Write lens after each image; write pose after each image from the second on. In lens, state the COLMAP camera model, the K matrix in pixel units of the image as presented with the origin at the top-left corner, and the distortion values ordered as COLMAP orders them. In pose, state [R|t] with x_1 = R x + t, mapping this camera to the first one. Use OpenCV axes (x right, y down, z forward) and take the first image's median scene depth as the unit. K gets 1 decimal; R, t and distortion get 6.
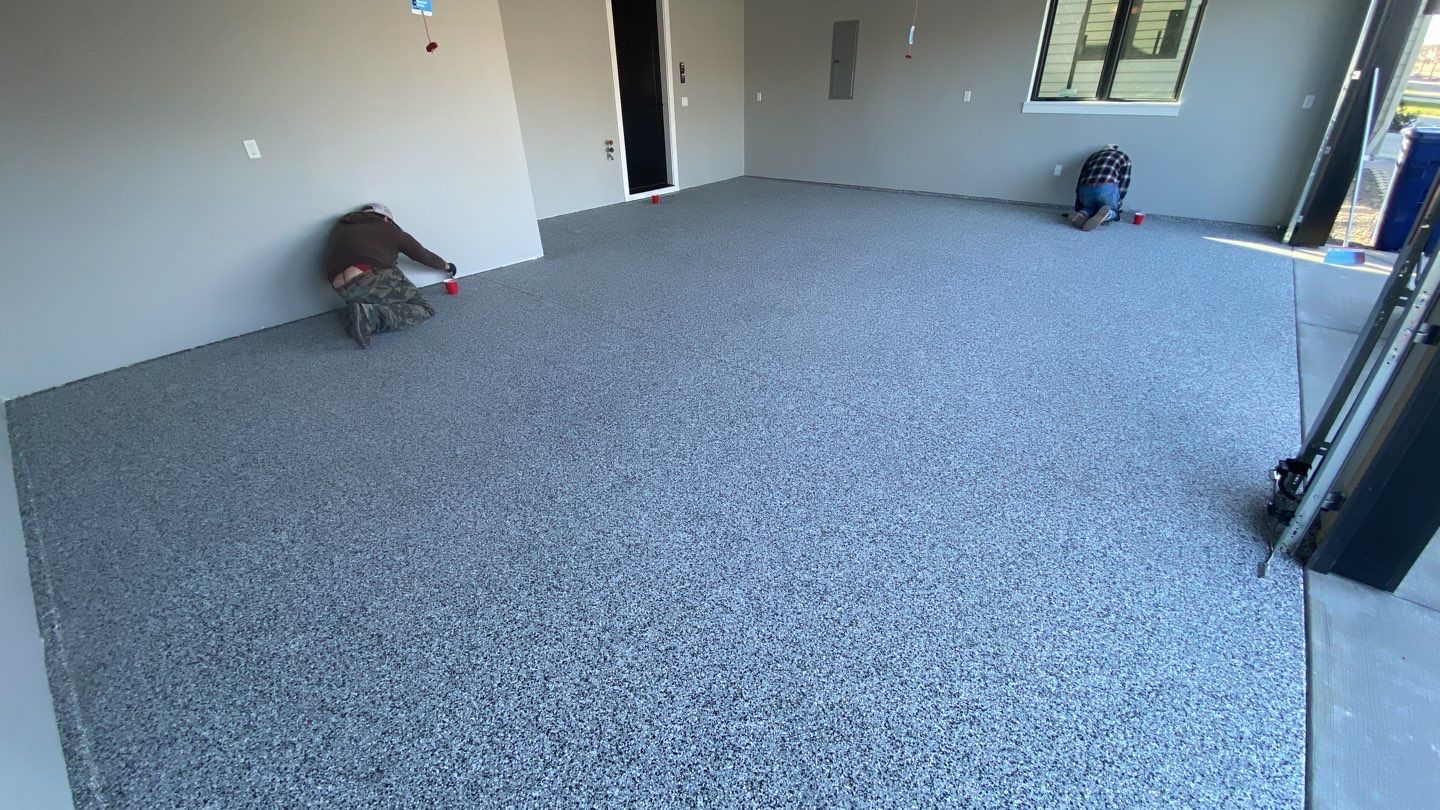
lens RADIAL K [[589.9, 0, 720.9], [0, 589.9, 416.4], [0, 0, 1]] dist [-0.001396, -0.004675]
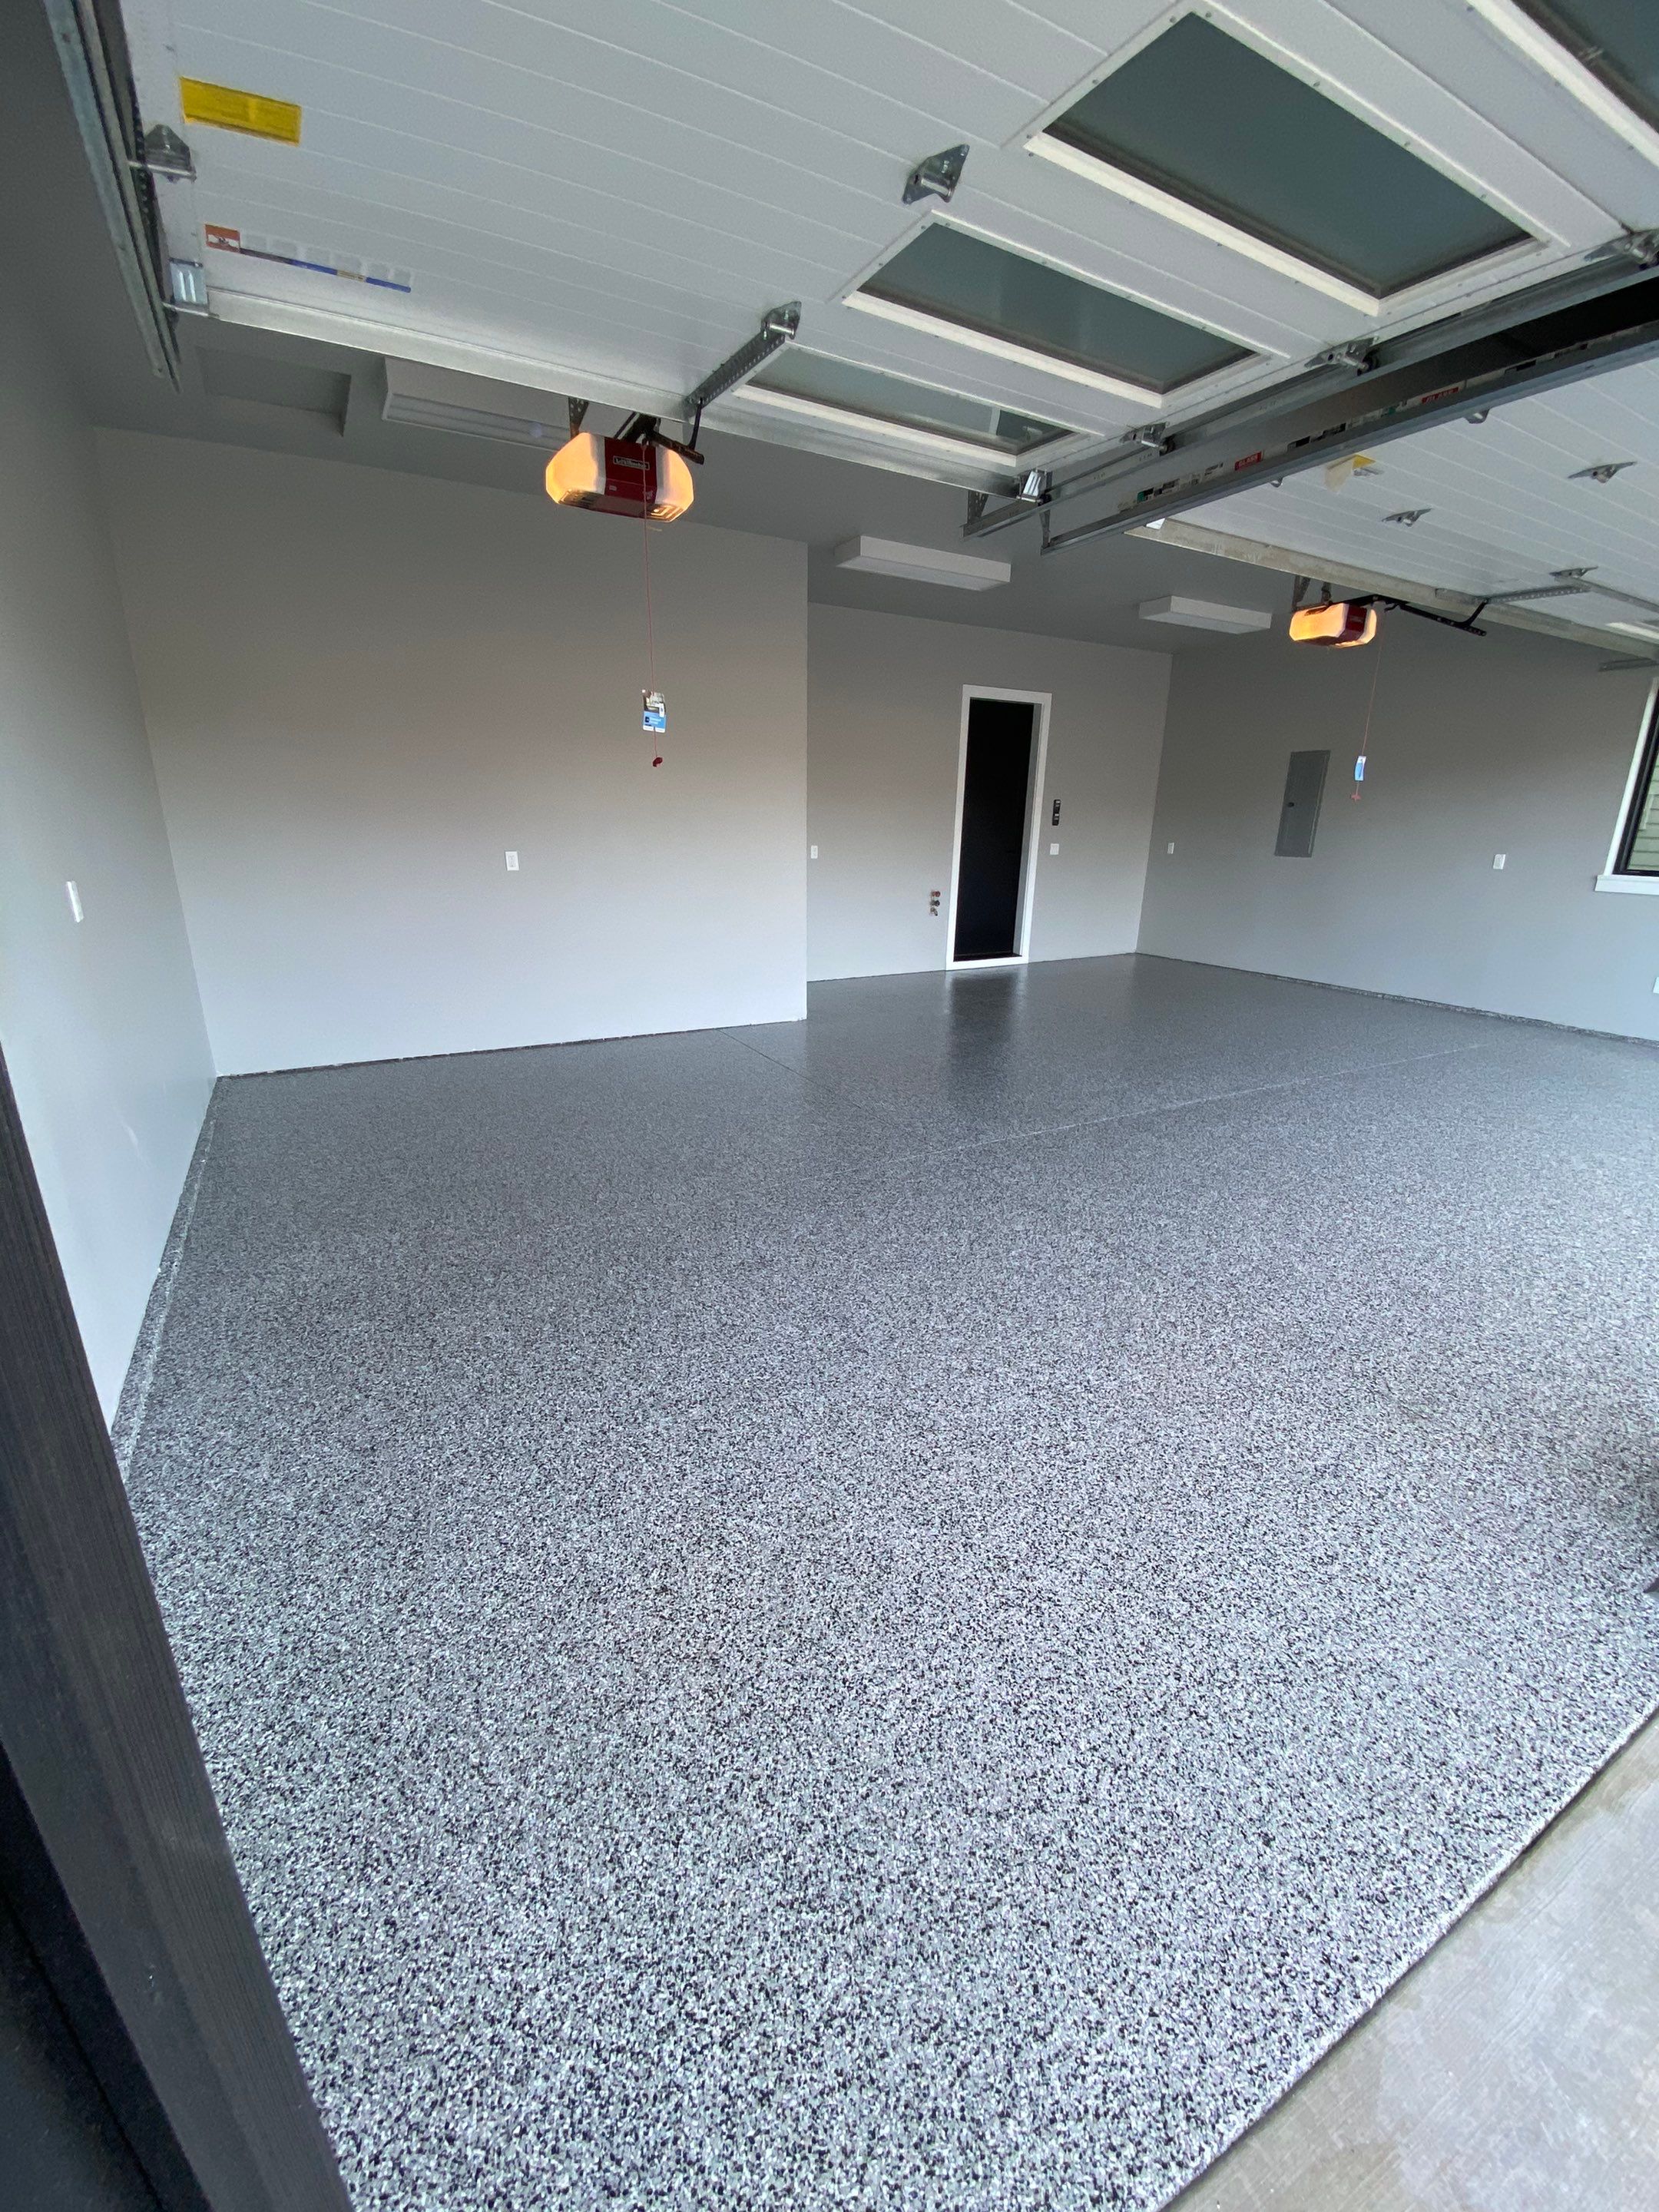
lens RADIAL K [[905.5, 0, 826.1], [0, 905.5, 1119.6], [0, 0, 1]] dist [0.006261, -0.006745]
pose [[0.934281, 0.148977, -0.323922, 0.238576], [-0.211603, 0.962901, -0.167467, 0.092105], [0.286957, 0.225004, 0.931144, -0.126200]]
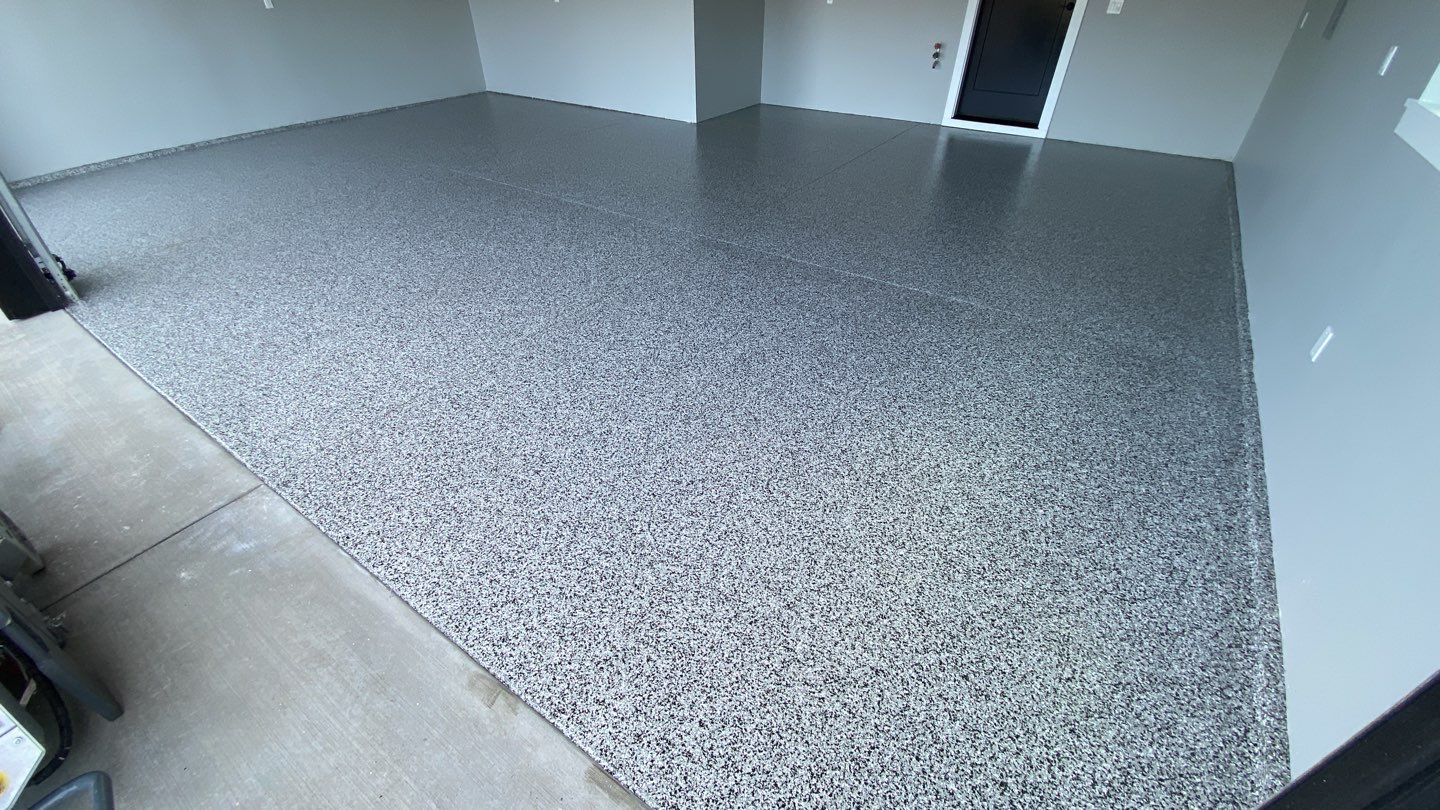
lens RADIAL K [[589.9, 0, 708.9], [0, 589.9, 408.8], [0, 0, 1]] dist [-0.001396, -0.004675]
pose [[0.083370, 0.621451, -0.779005, 1.827842], [-0.502031, 0.701471, 0.505870, -0.898328], [0.860822, 0.348910, 0.370469, 1.473182]]
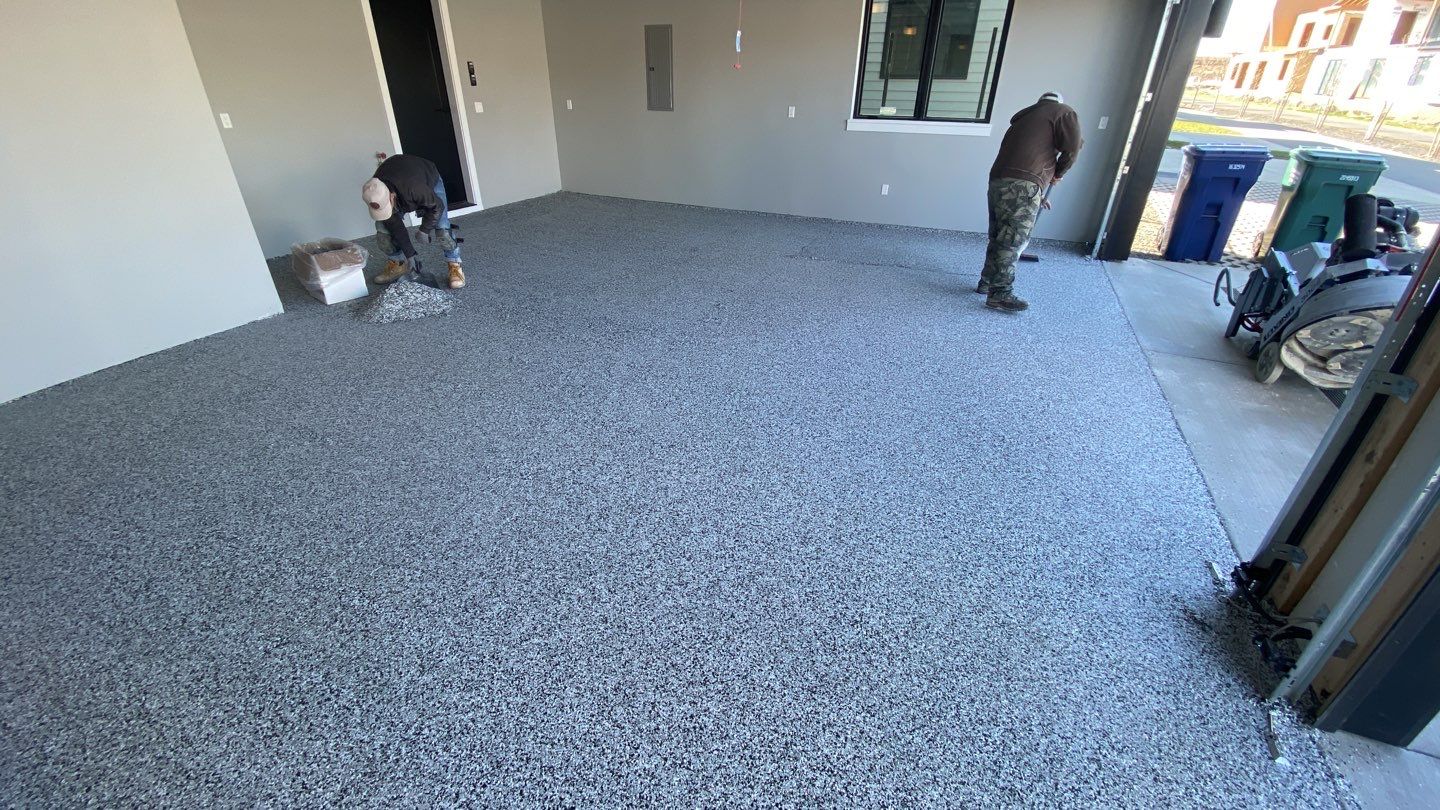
lens RADIAL K [[589.9, 0, 727.1], [0, 589.9, 406.7], [0, 0, 1]] dist [-0.001396, -0.004675]
pose [[0.960121, -0.099891, 0.261131, 0.047396], [0.105338, 0.994412, -0.006909, -0.169451], [-0.258982, 0.034140, 0.965279, 0.284227]]
